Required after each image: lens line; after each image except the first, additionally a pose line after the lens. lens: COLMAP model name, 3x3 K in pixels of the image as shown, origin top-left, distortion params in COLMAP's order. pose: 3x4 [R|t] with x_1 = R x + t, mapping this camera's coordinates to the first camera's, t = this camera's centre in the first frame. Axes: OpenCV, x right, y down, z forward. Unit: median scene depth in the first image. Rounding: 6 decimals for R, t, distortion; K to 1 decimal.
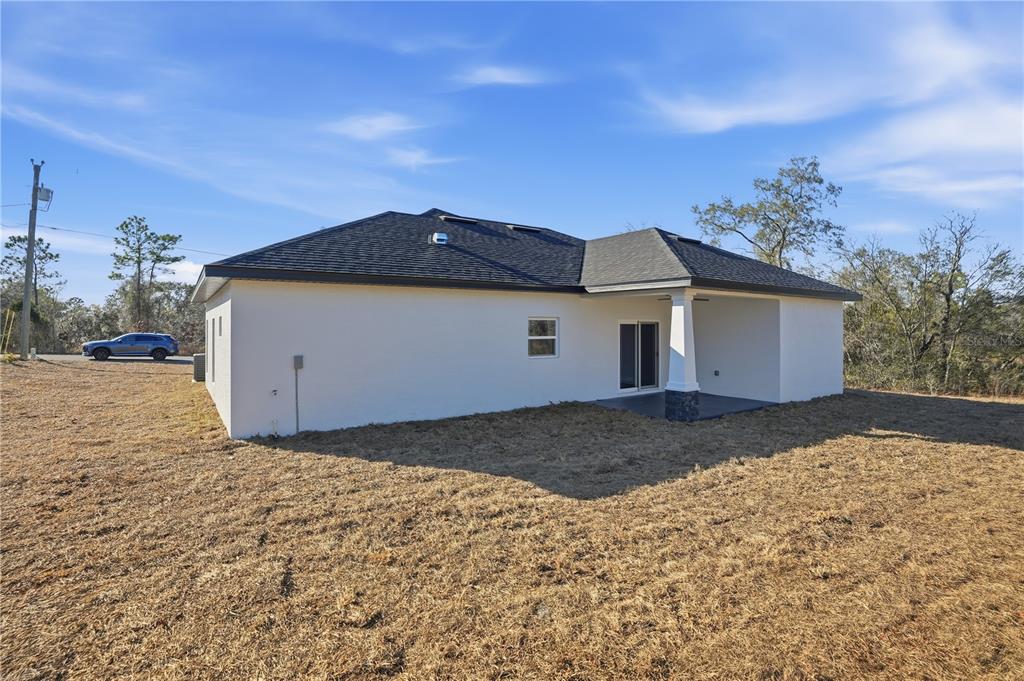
lens RADIAL K [[478.7, 0, 512.6], [0, 478.7, 331.4], [0, 0, 1]] dist [-0.034355, 0.000071]
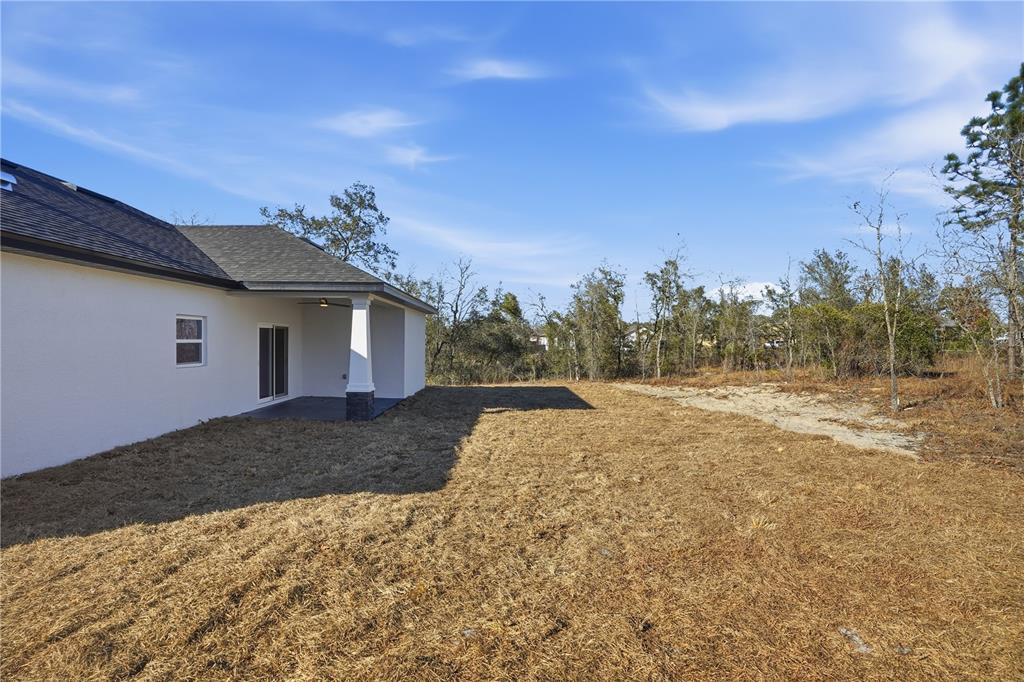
lens RADIAL K [[470.6, 0, 509.2], [0, 470.6, 346.6], [0, 0, 1]] dist [-0.002604, -0.000081]
pose [[0.603680, -0.009311, 0.797172, -0.229385], [-0.000702, 0.999925, 0.012211, 0.012216], [-0.797226, -0.007931, 0.603628, 0.107864]]
